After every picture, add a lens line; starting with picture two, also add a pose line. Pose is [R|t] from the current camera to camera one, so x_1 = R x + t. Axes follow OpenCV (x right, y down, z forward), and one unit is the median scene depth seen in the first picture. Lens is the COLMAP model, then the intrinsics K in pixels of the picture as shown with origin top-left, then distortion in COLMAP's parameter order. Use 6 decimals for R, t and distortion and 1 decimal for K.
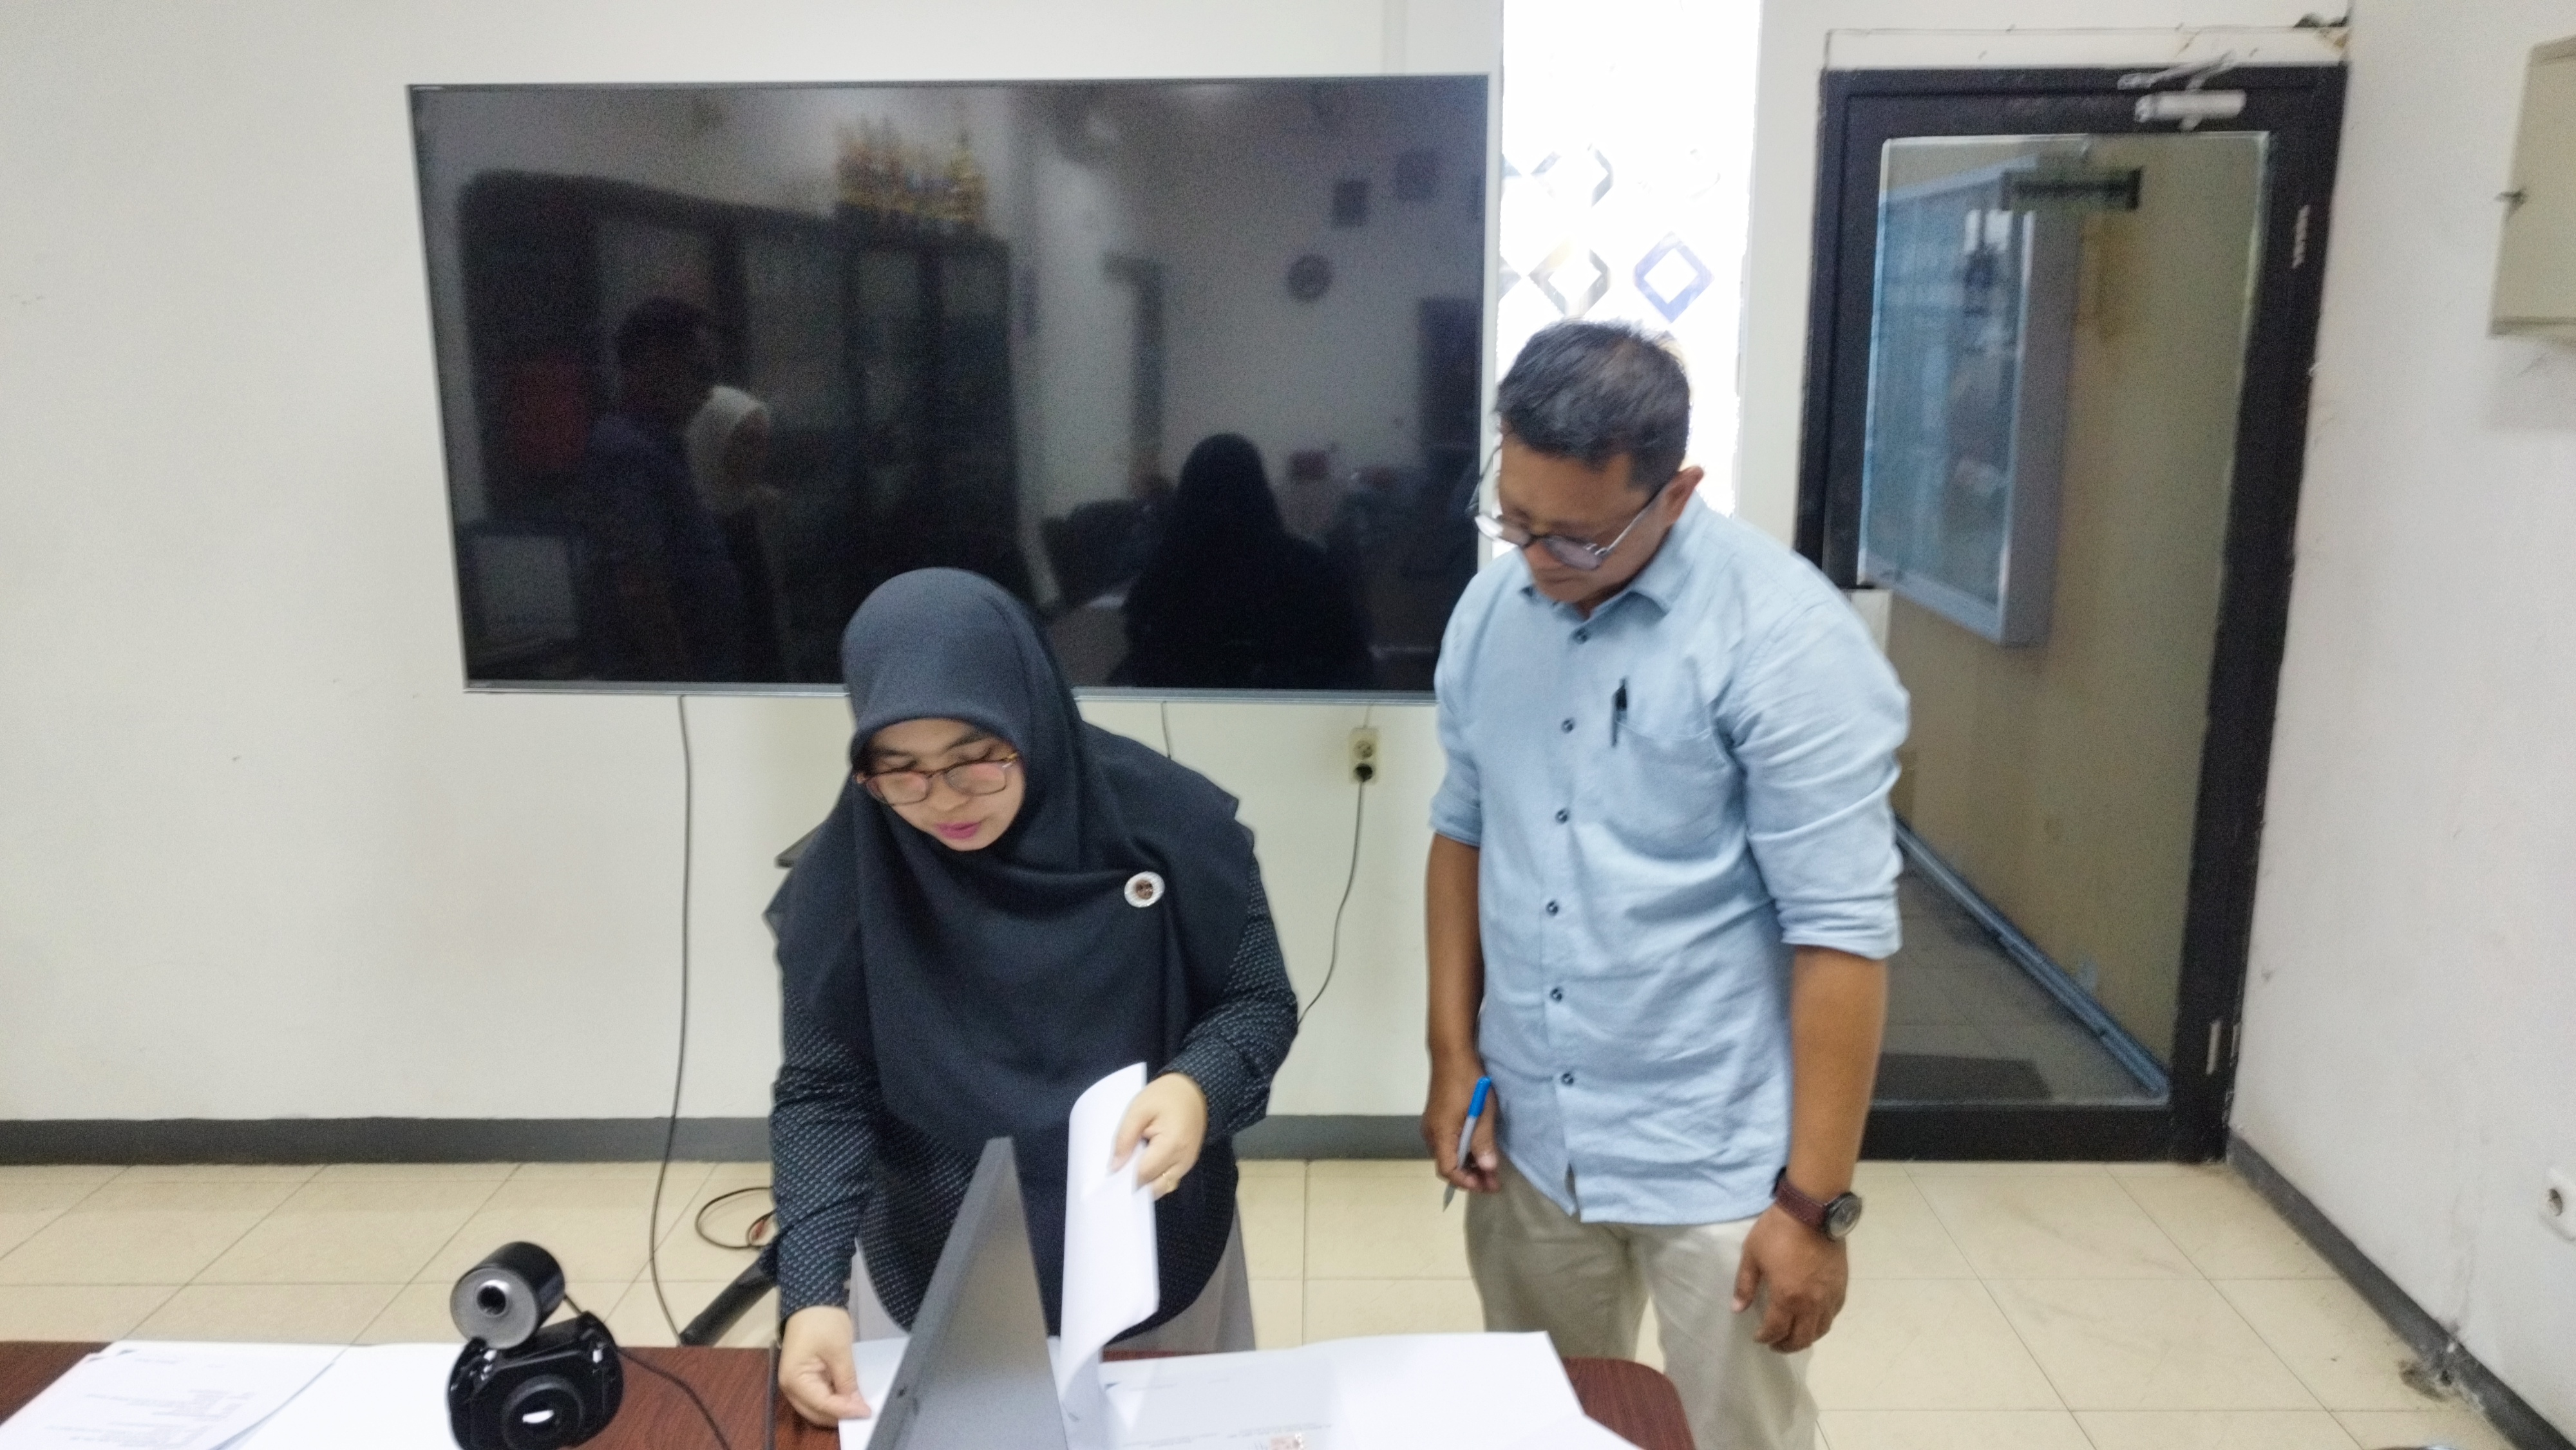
lens RADIAL K [[1830.8, 0, 1287.4], [0, 1830.8, 722.4], [0, 0, 1]] dist [0.006708, 0.001497]
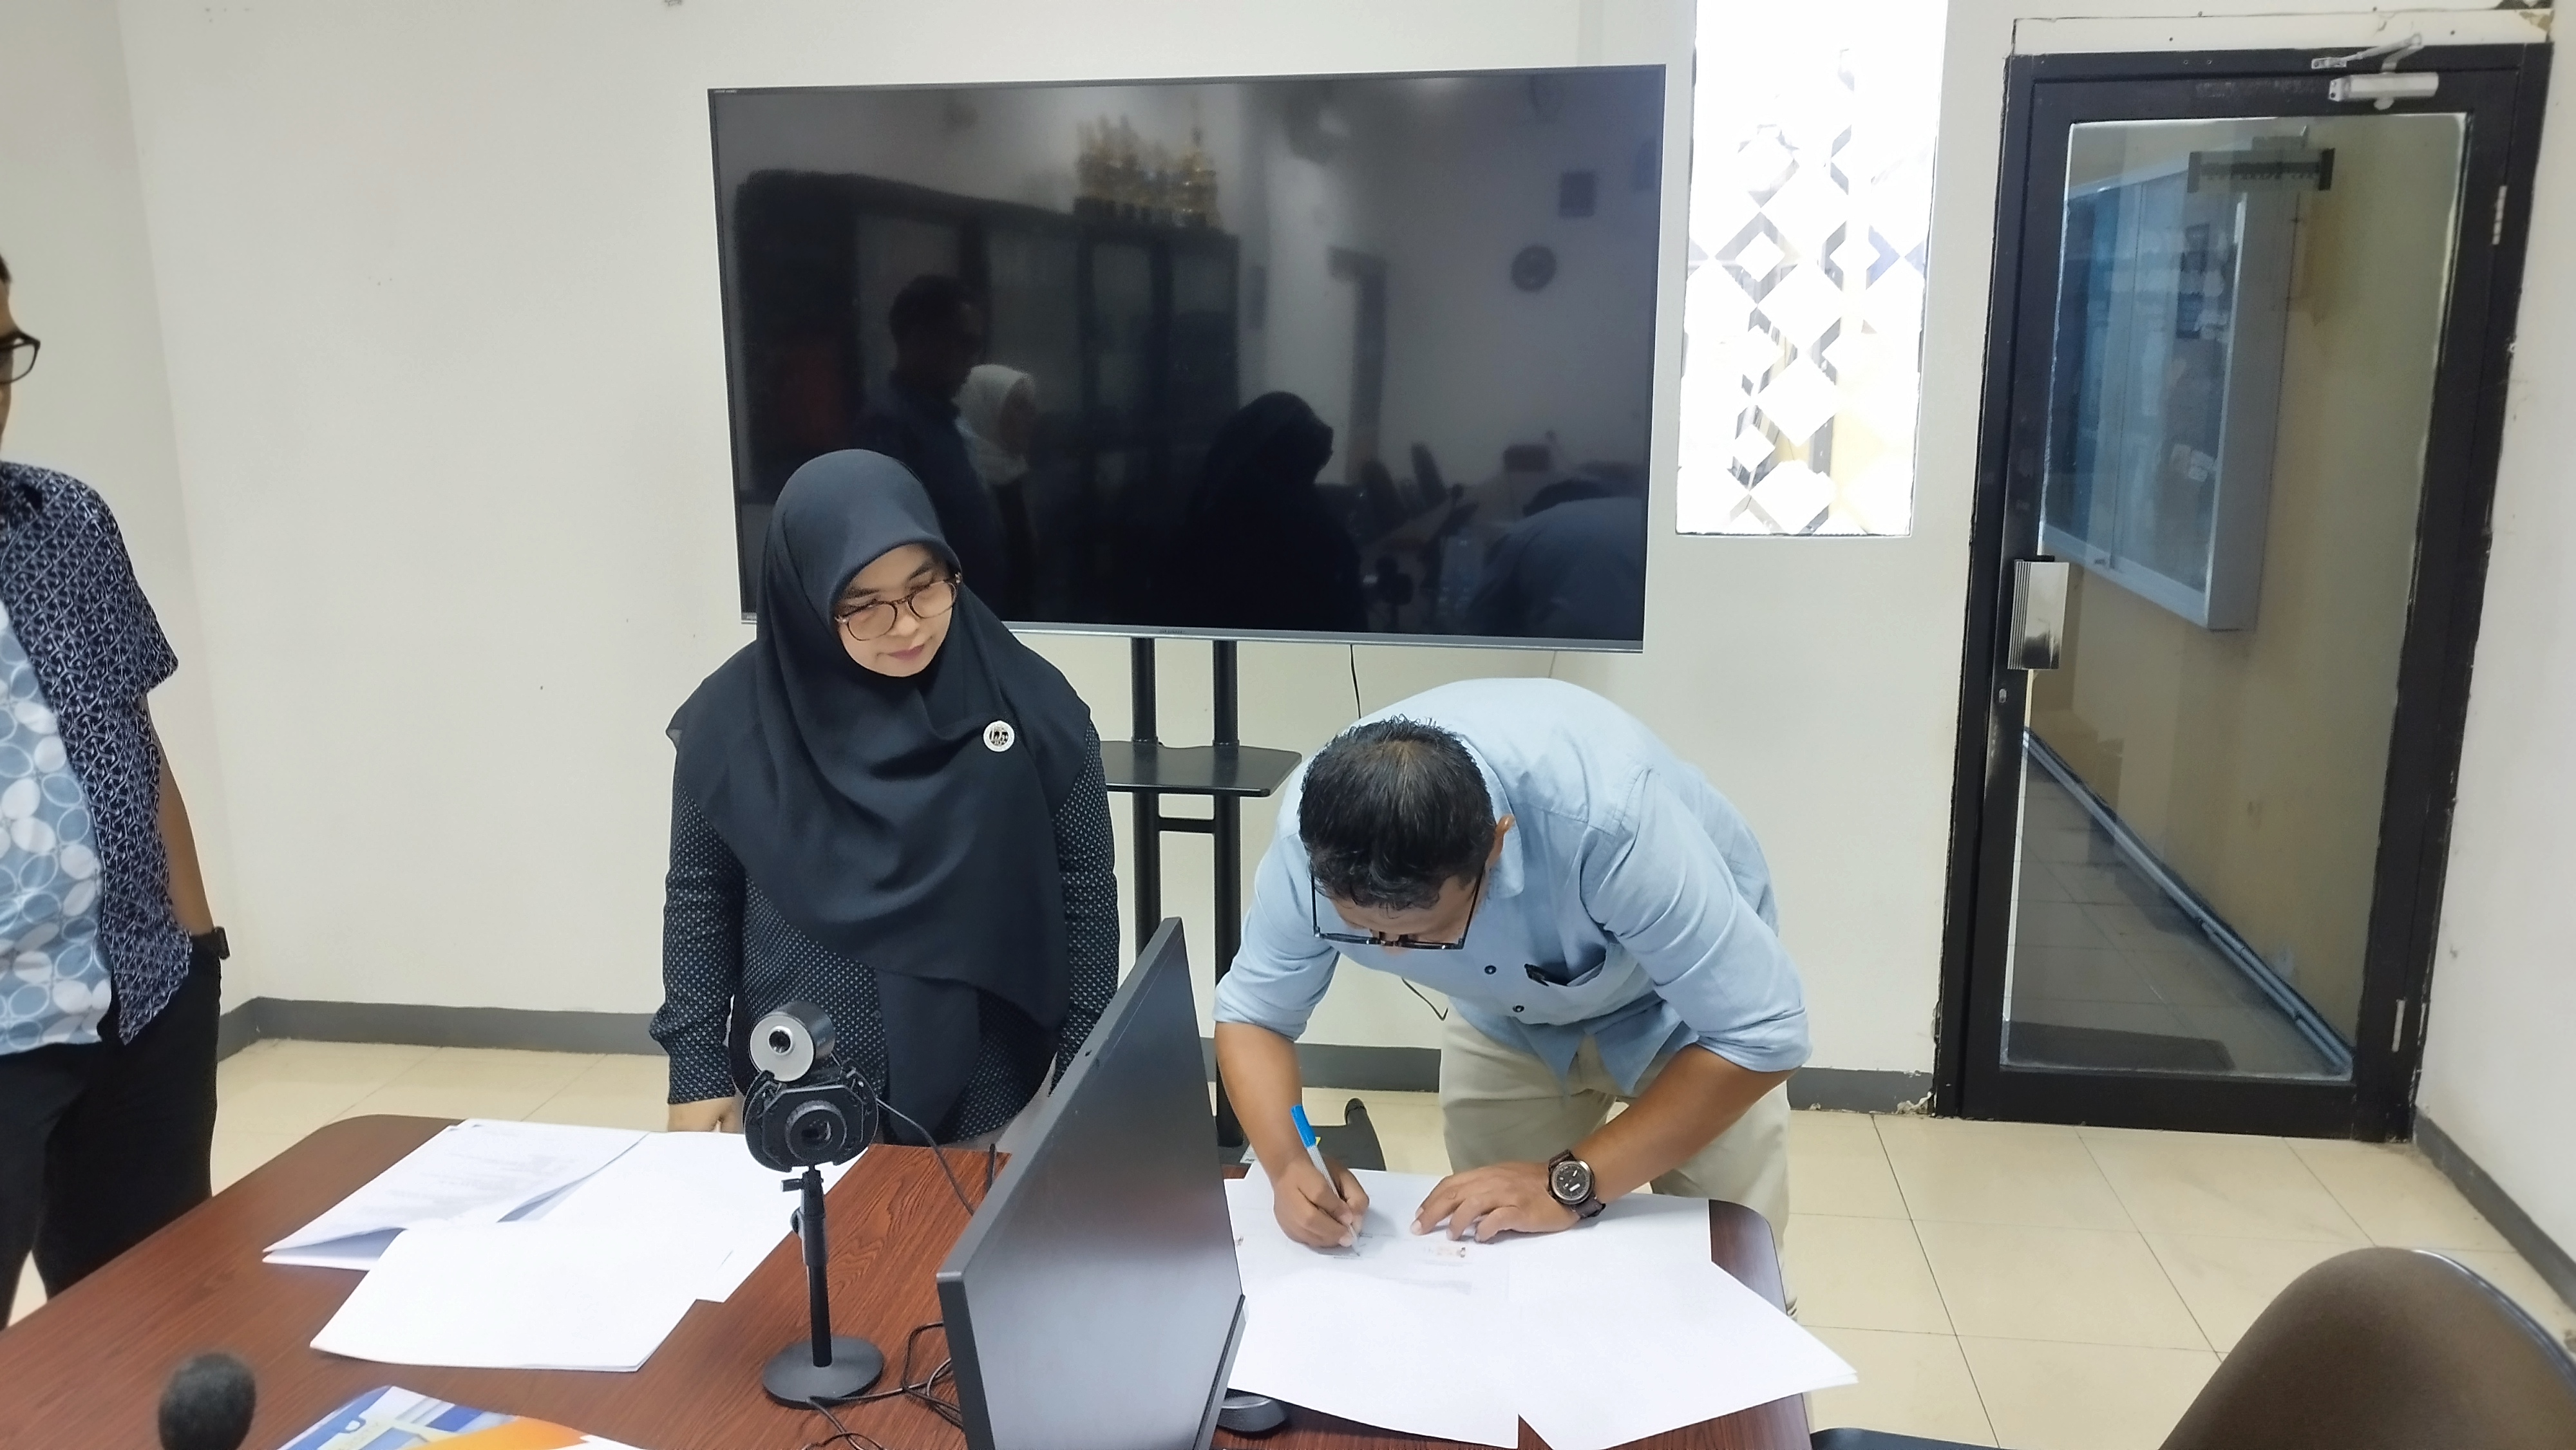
lens RADIAL K [[1851.0, 0, 1301.9], [0, 1851.0, 709.2], [0, 0, 1]] dist [0.011437, -0.004667]
pose [[0.993294, 0.024948, -0.112891, 0.021060], [-0.025846, 0.999645, -0.006499, 0.027542], [0.112689, 0.009374, 0.993586, -0.077445]]
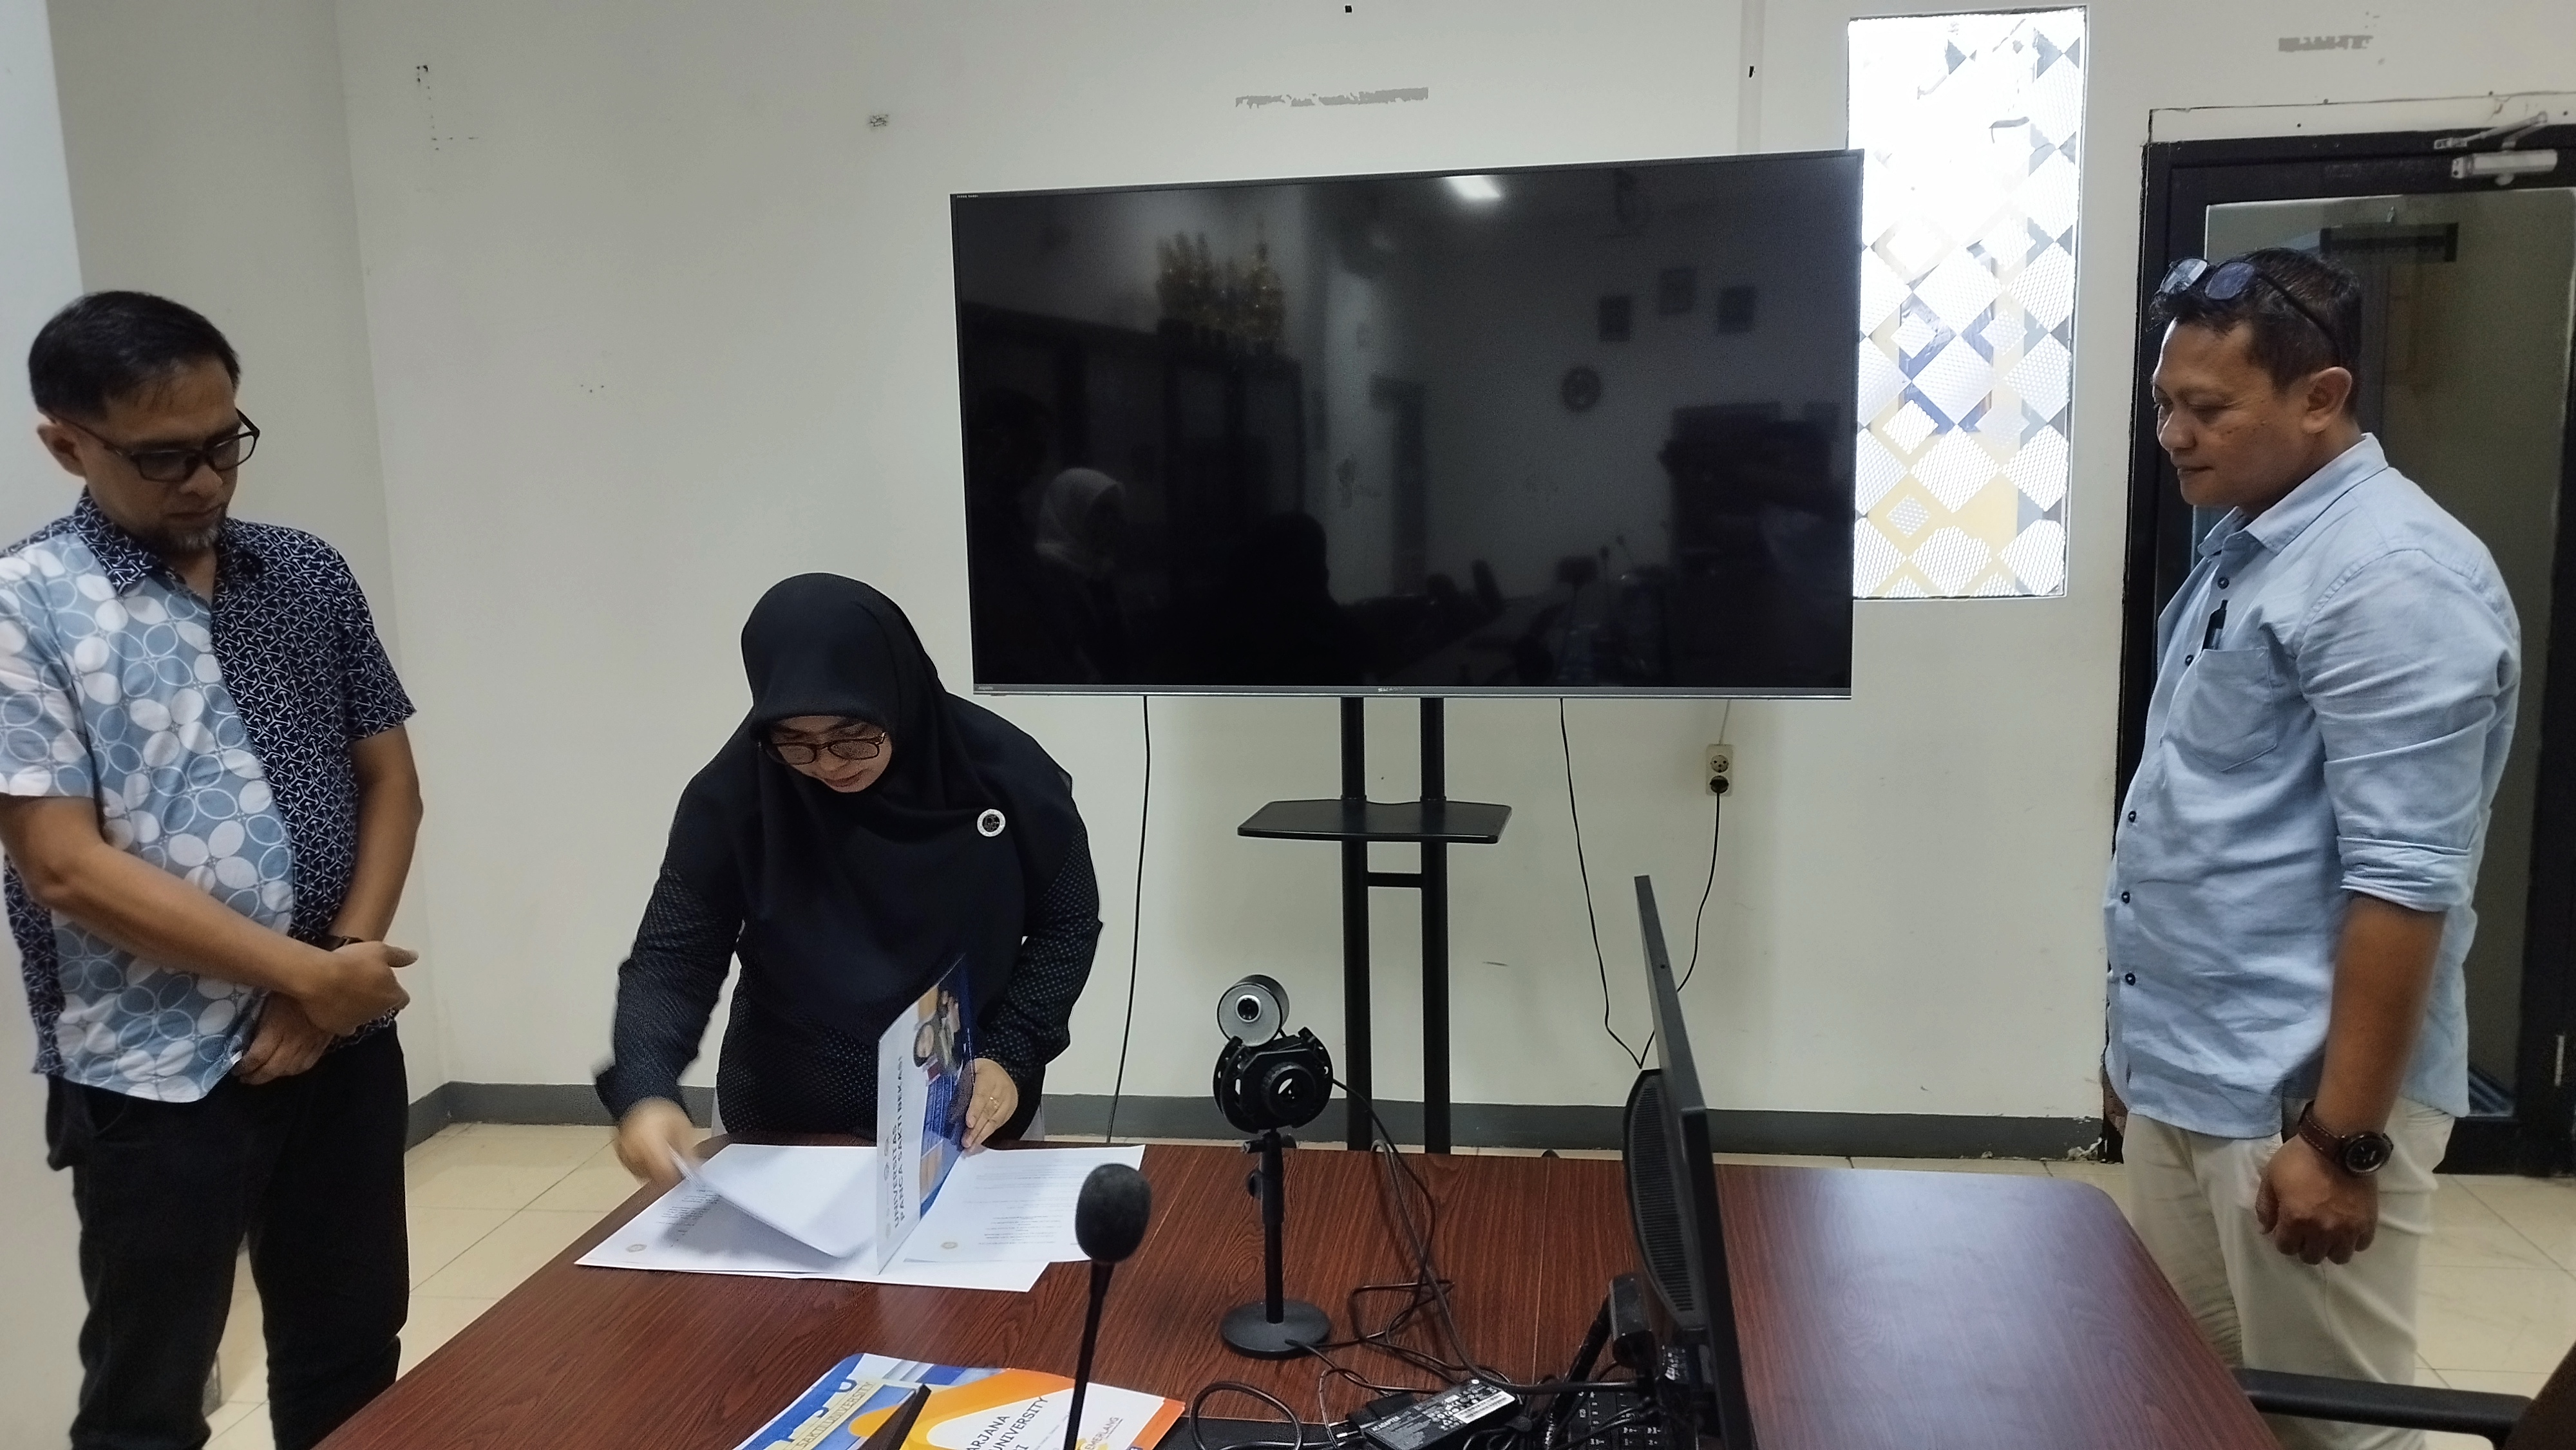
lens RADIAL K [[1844.0, 0, 1295.8], [0, 1844.0, 718.9], [0, 0, 1]] dist [0.007311, -0.001733]
pose [[0.993294, -0.000325, -0.115614, -0.081964], [-0.008259, 0.997242, -0.073758, 0.070027], [0.115319, 0.074219, 0.990552, -0.125405]]
